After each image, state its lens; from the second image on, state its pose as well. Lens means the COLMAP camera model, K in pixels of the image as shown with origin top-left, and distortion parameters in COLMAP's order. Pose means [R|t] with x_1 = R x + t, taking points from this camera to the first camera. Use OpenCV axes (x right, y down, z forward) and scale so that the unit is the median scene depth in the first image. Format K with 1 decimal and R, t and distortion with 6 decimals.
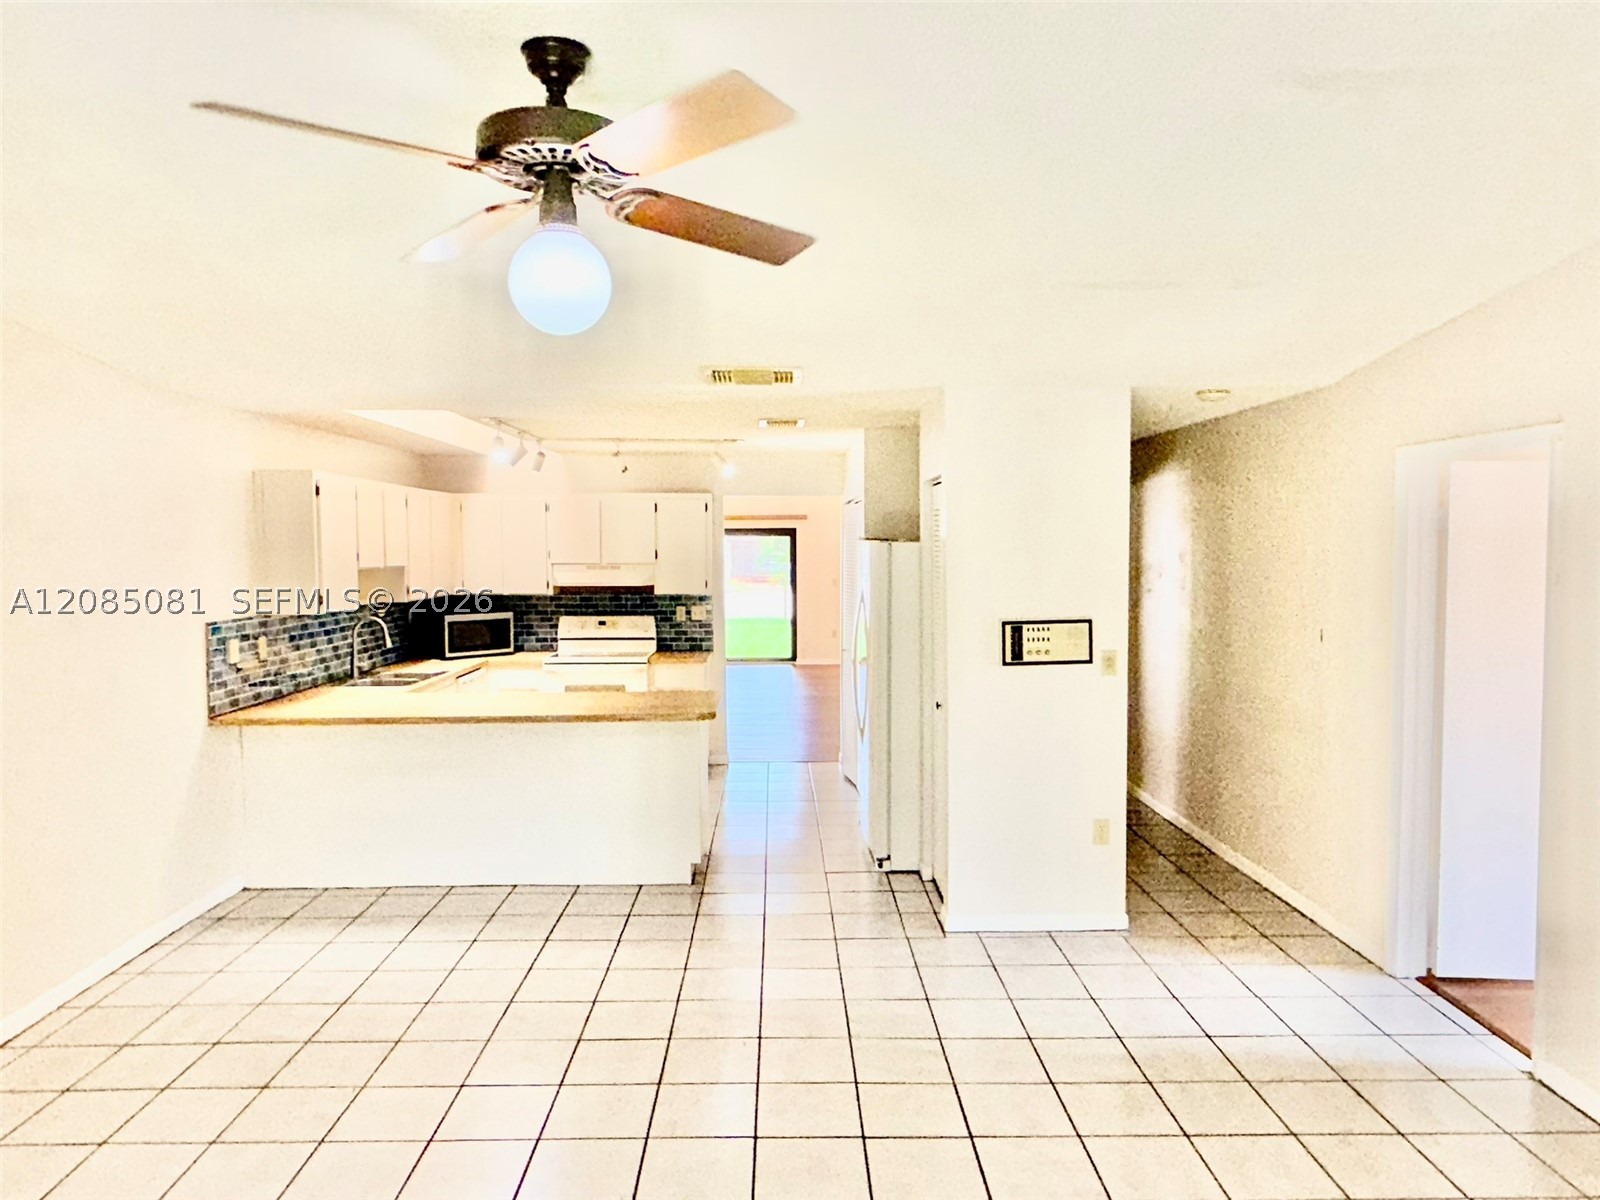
lens RADIAL K [[1075.9, 0, 792.3], [0, 1075.9, 598.4], [0, 0, 1]] dist [-0.023556, 0.000260]
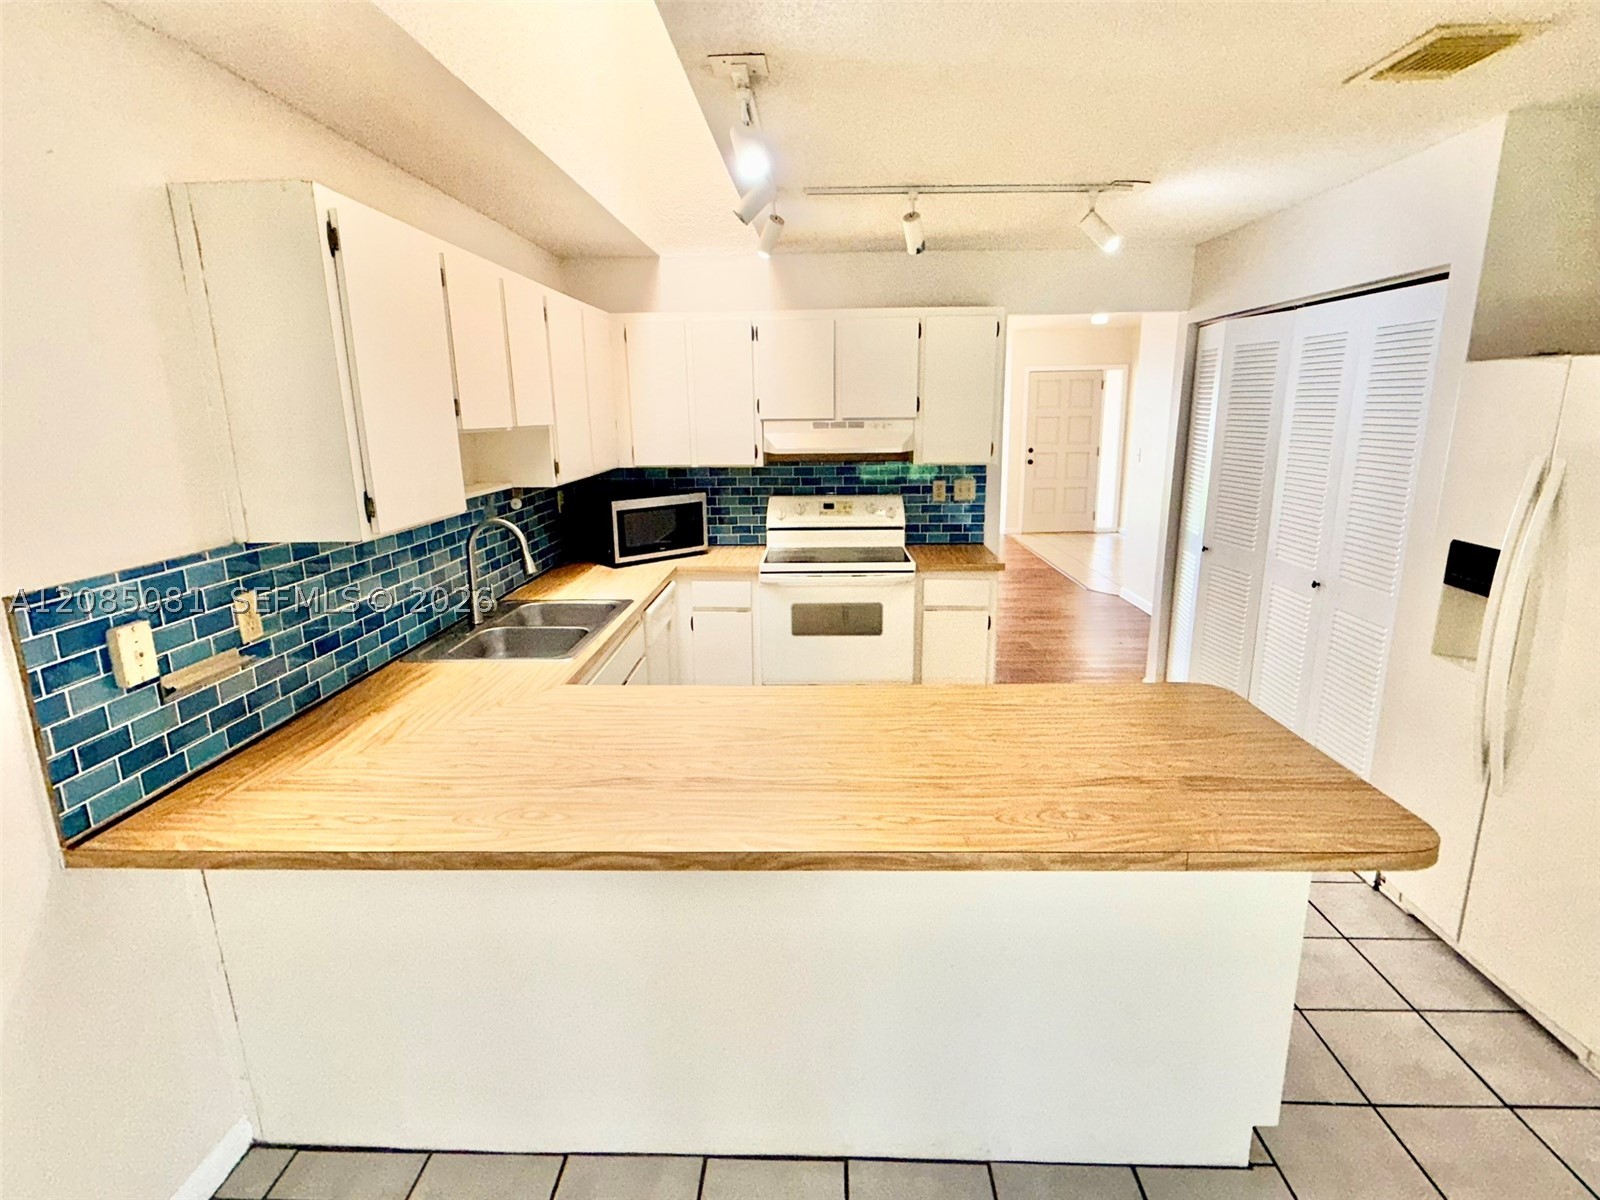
lens RADIAL K [[824.4, 0, 795.6], [0, 824.4, 600.3], [0, 0, 1]] dist [-0.001166, 0.000172]
pose [[0.998705, 0.001185, -0.050861, -0.171102], [0.008022, 0.983557, 0.180417, -0.013621], [0.050239, -0.180591, 0.982274, 0.459620]]
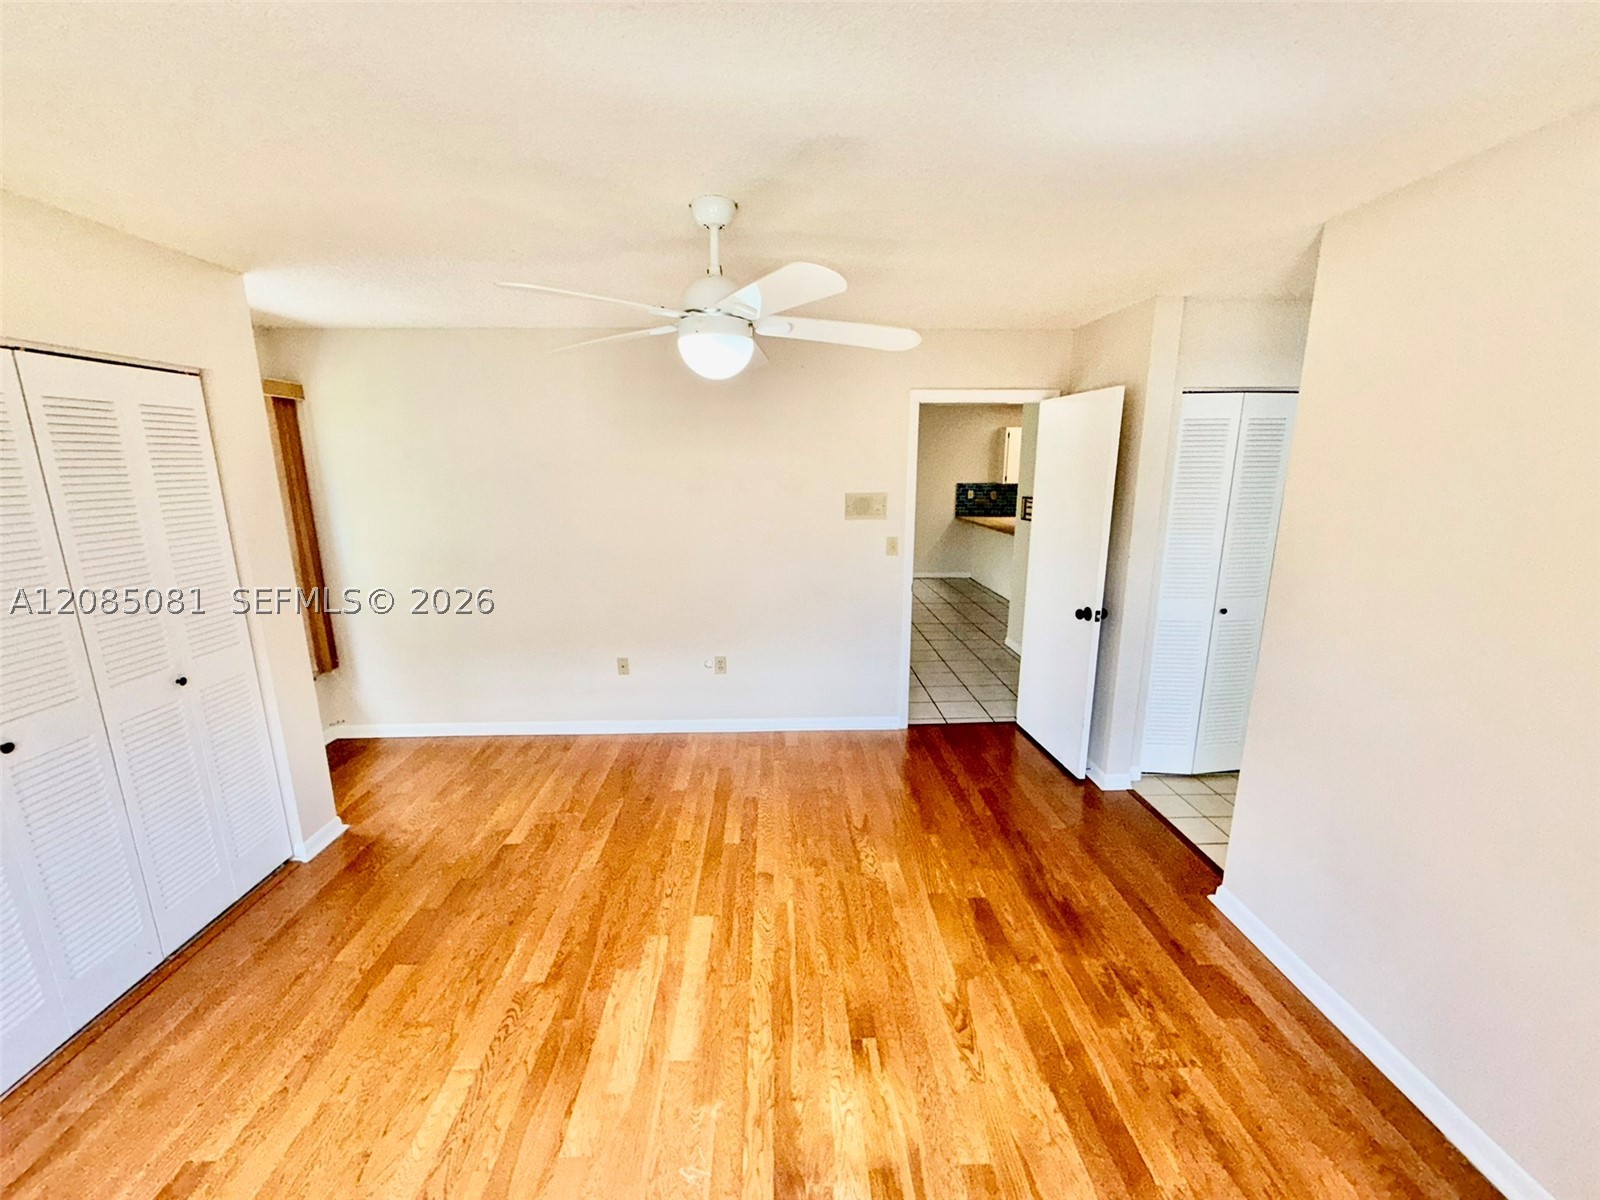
lens RADIAL K [[640.4, 0, 796.2], [0, 640.4, 603.6], [0, 0, 1]] dist [0.000788, 0.000225]
pose [[0.028553, 0.223356, -0.974319, 0.772923], [-0.046529, 0.973957, 0.221909, -0.016246], [0.998509, 0.038998, 0.038202, 0.302373]]
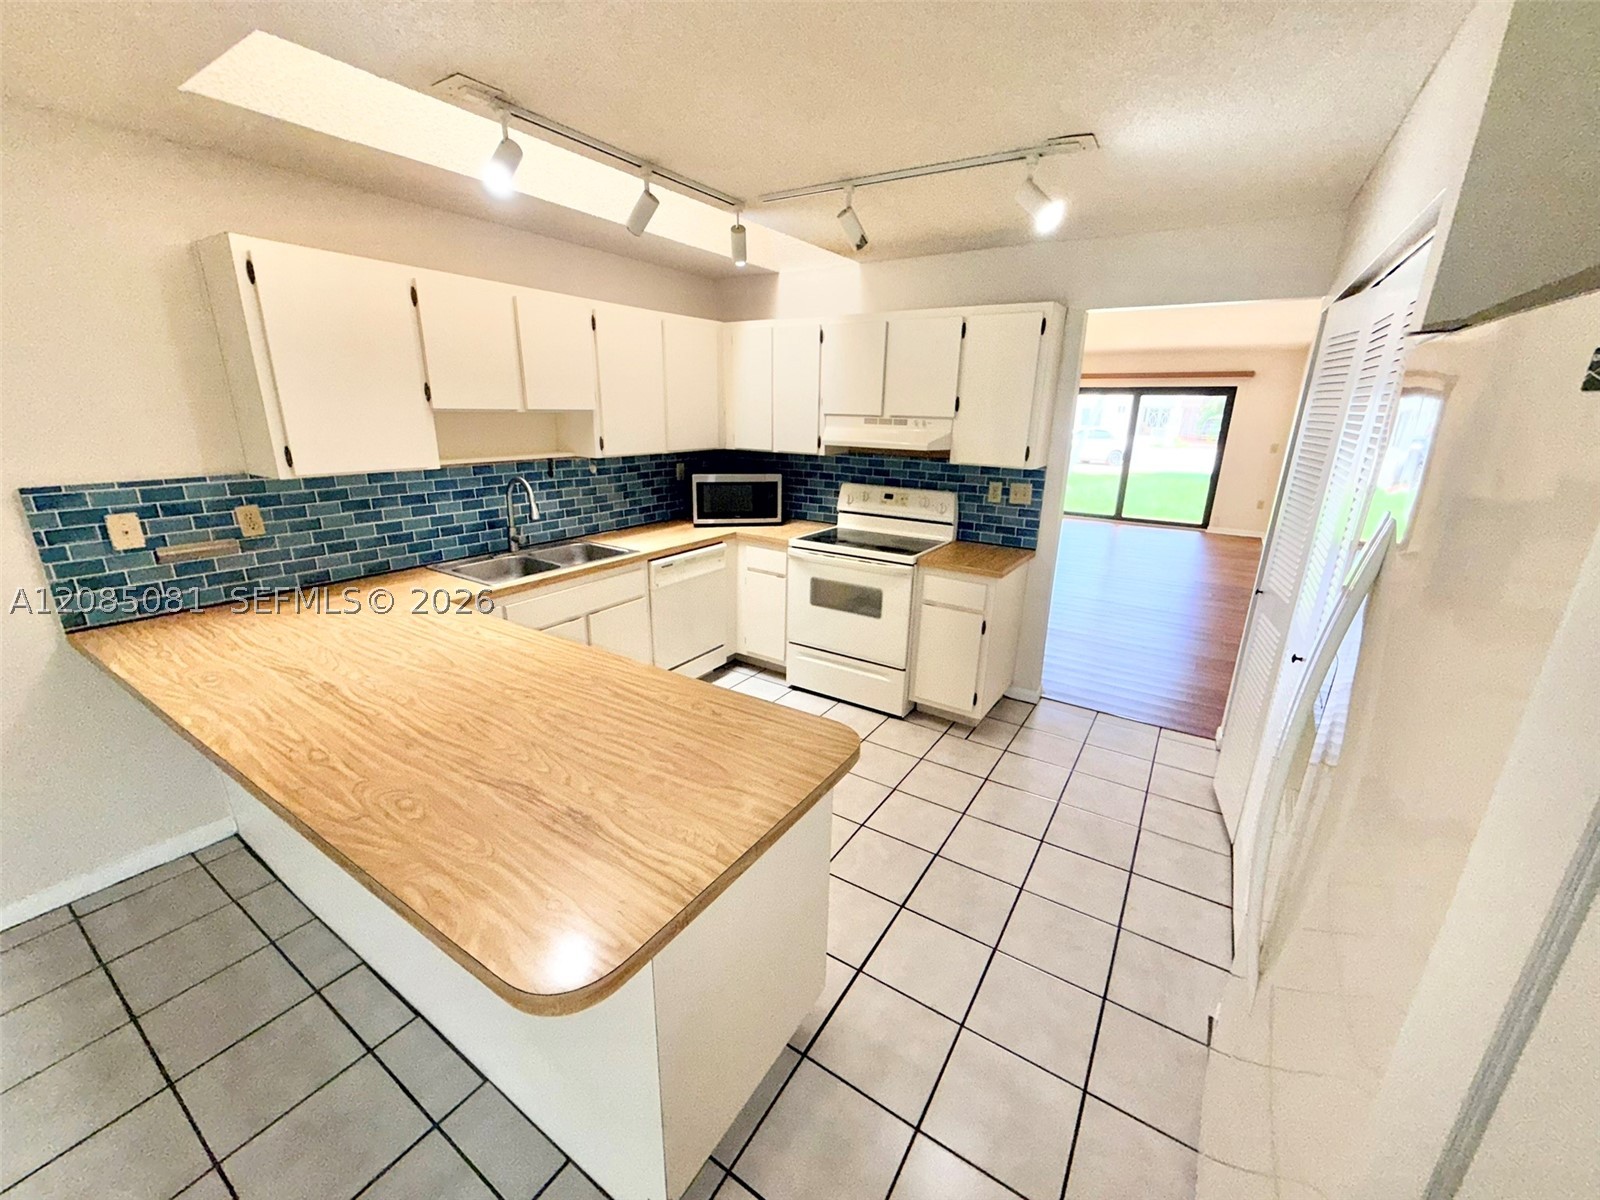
lens RADIAL K [[640.4, 0, 788.2], [0, 640.4, 598.3], [0, 0, 1]] dist [0.000788, 0.000225]
pose [[0.826247, 0.178834, -0.534167, 0.022209], [-0.046350, 0.966636, 0.251928, -0.018651], [0.561398, -0.183396, 0.806968, 0.574154]]
